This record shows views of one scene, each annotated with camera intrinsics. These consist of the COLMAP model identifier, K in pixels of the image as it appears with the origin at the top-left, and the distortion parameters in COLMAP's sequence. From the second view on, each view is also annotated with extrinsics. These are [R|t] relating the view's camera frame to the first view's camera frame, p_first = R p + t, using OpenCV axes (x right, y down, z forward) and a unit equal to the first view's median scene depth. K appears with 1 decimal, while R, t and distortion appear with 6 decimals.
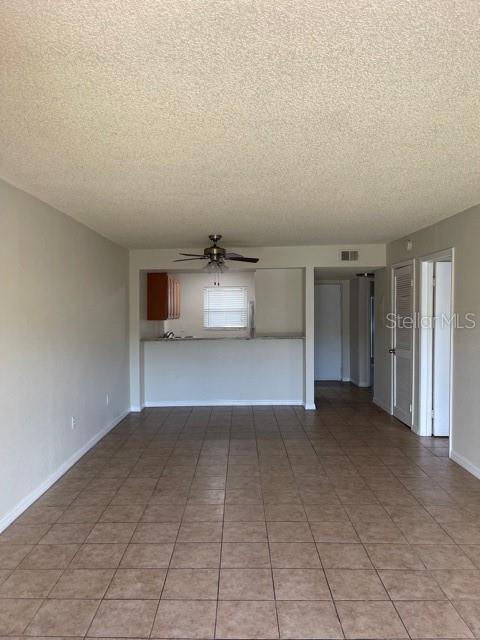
lens RADIAL K [[462.6, 0, 240.0], [0, 462.6, 320.0], [0, 0, 1]] dist [0.005459, -0.000508]
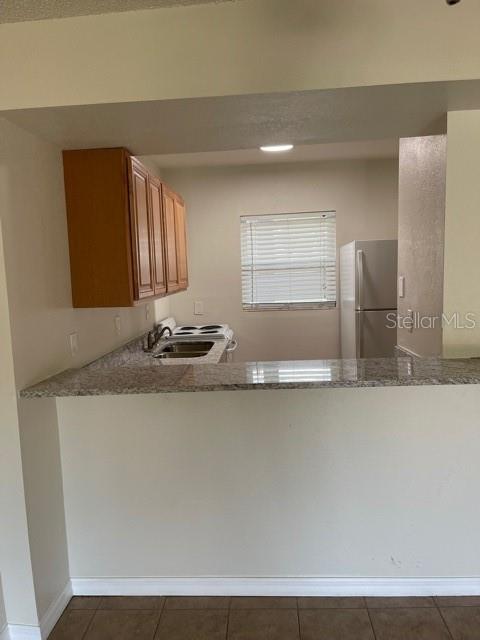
lens RADIAL K [[462.6, 0, 240.0], [0, 462.6, 320.0], [0, 0, 1]] dist [0.005459, -0.000508]
pose [[0.997883, -0.027620, -0.058873, -0.059466], [0.033102, 0.994996, 0.094267, -0.013917], [0.055975, -0.096016, 0.993805, 0.597105]]
